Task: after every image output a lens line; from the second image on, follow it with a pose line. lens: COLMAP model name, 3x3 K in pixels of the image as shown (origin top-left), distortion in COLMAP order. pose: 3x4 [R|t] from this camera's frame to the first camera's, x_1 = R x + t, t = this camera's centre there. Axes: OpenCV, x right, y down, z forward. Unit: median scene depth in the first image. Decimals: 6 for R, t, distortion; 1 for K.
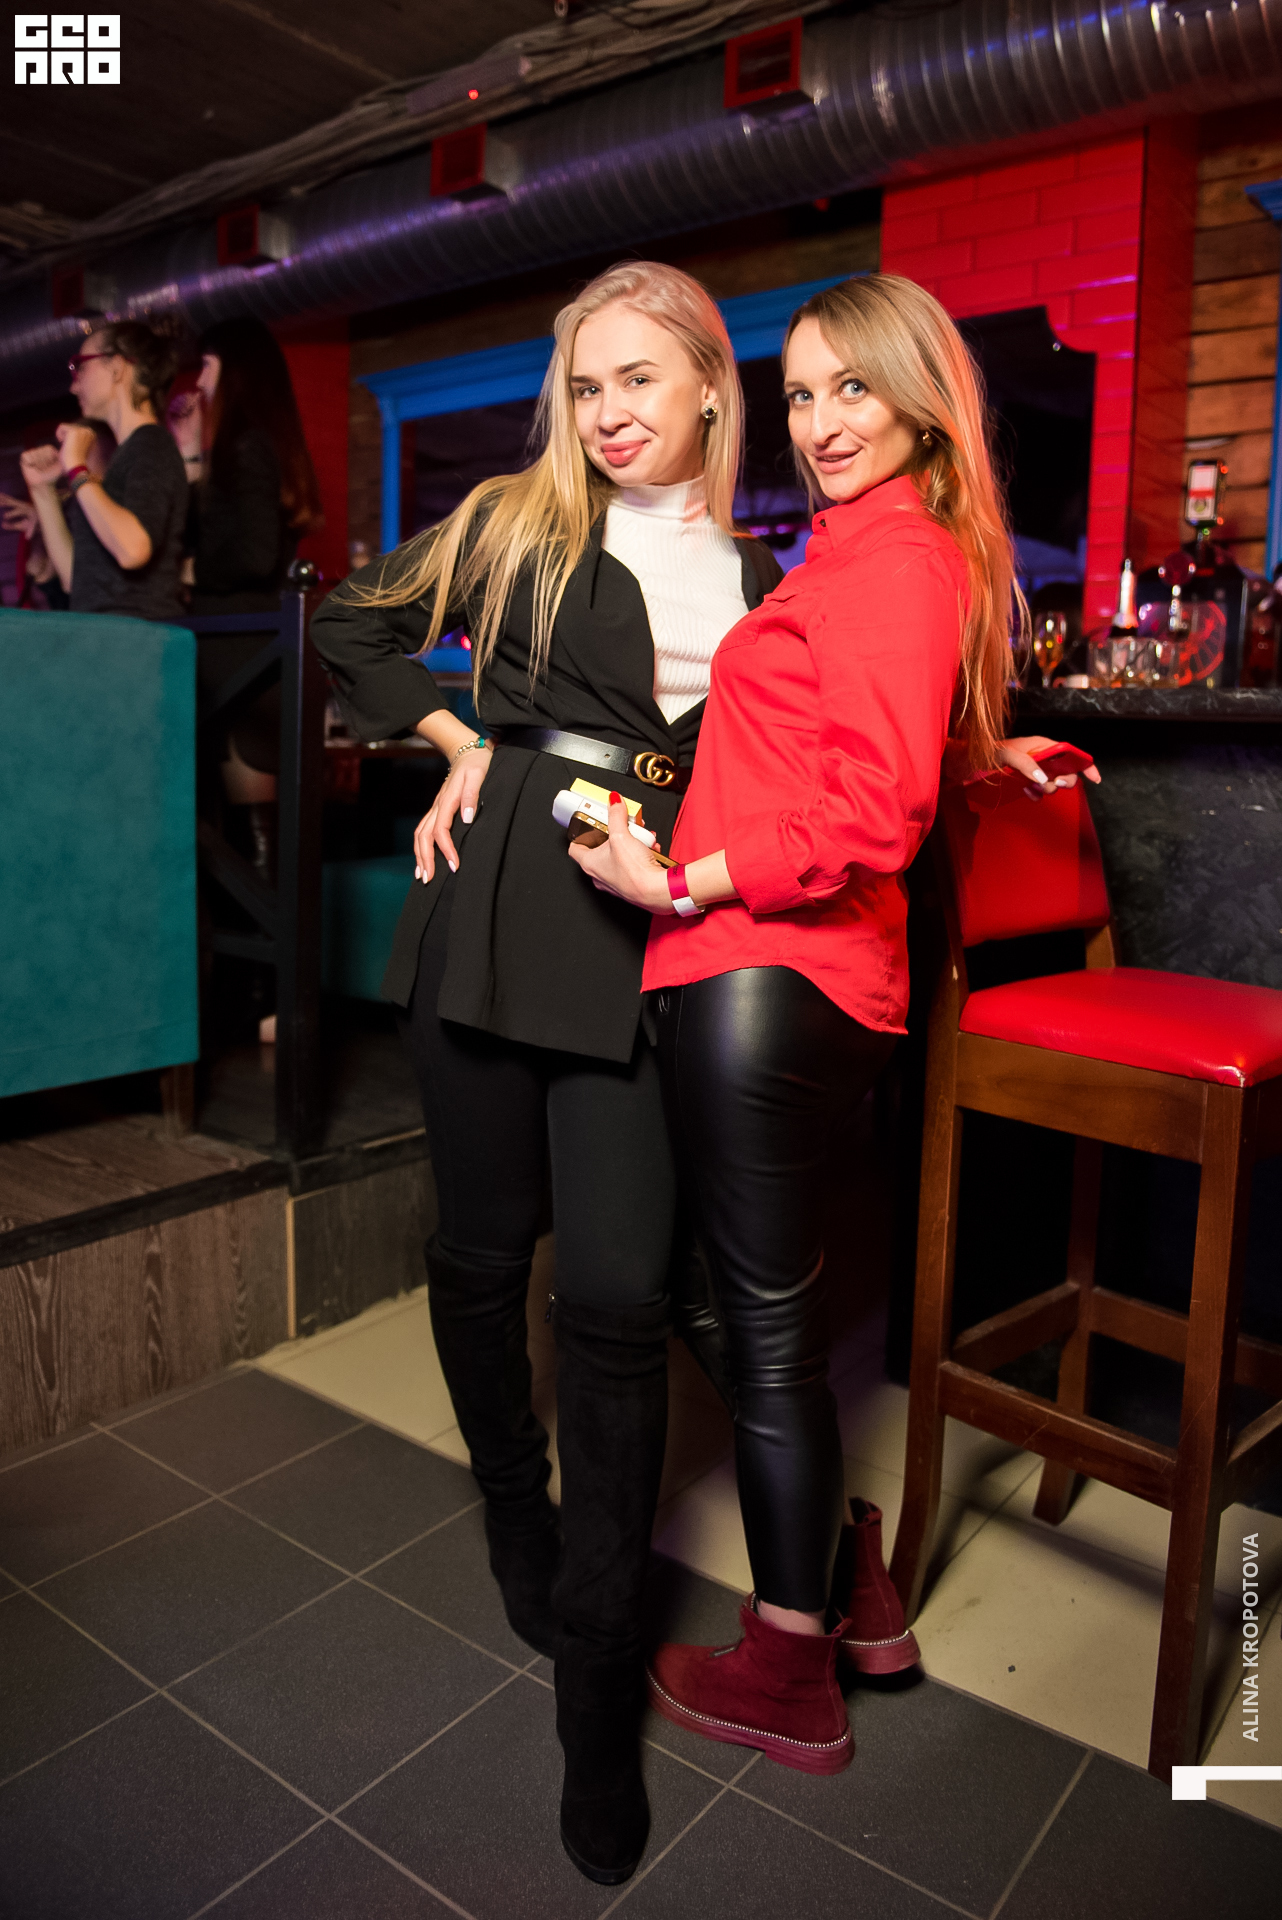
lens RADIAL K [[1387.9, 0, 641.0], [0, 1387.9, 960.0], [0, 0, 1]] dist [-0.003330, -0.001421]
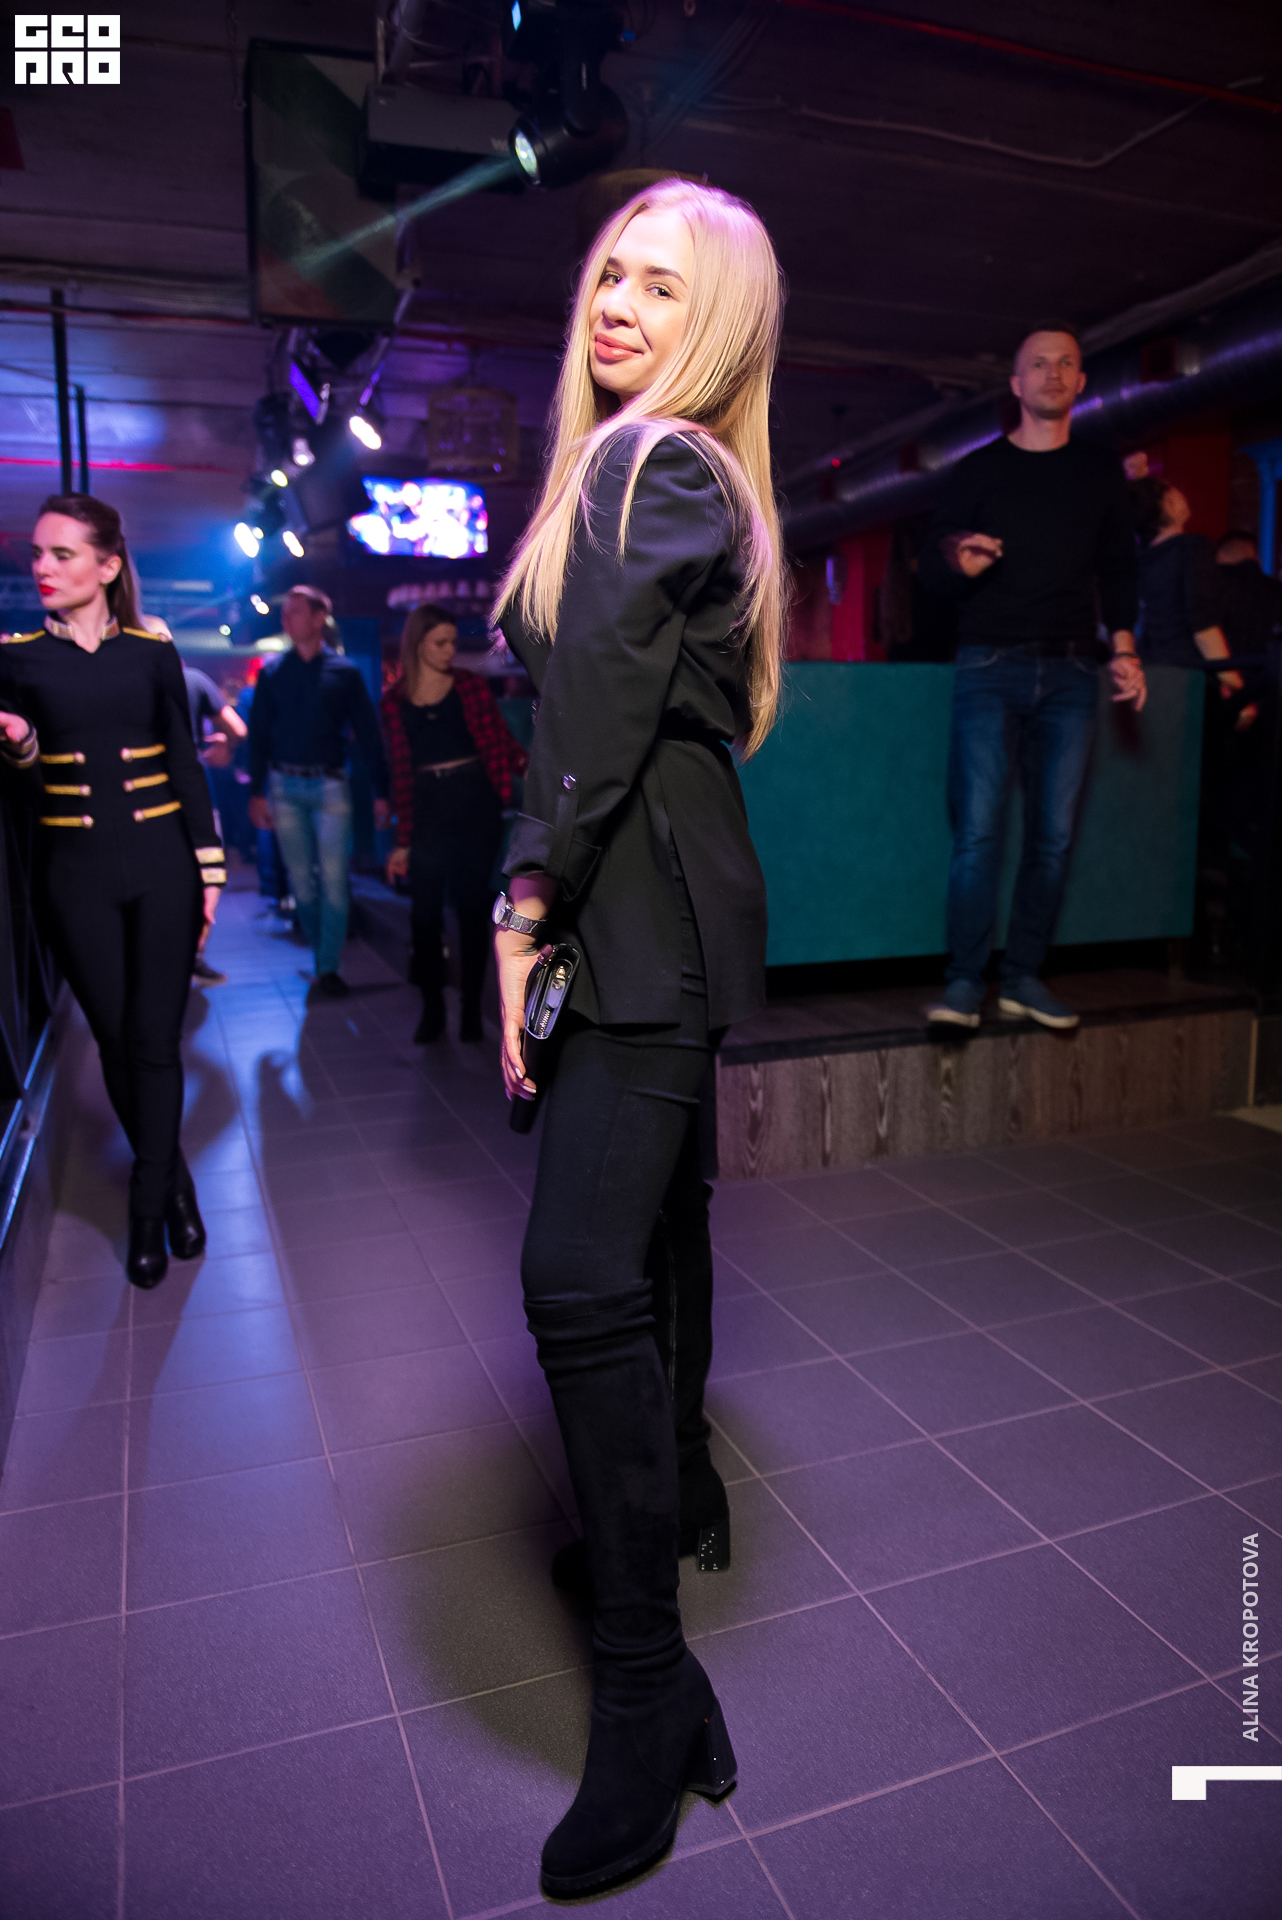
lens RADIAL K [[1332.0, 0, 648.3], [0, 1332.0, 924.9], [0, 0, 1]] dist [-0.001416, -0.040940]
pose [[0.851058, 0.042486, -0.523349, -0.046055], [-0.056306, 0.998358, -0.010517, 0.113314], [0.522043, 0.038419, 0.852053, -0.671427]]
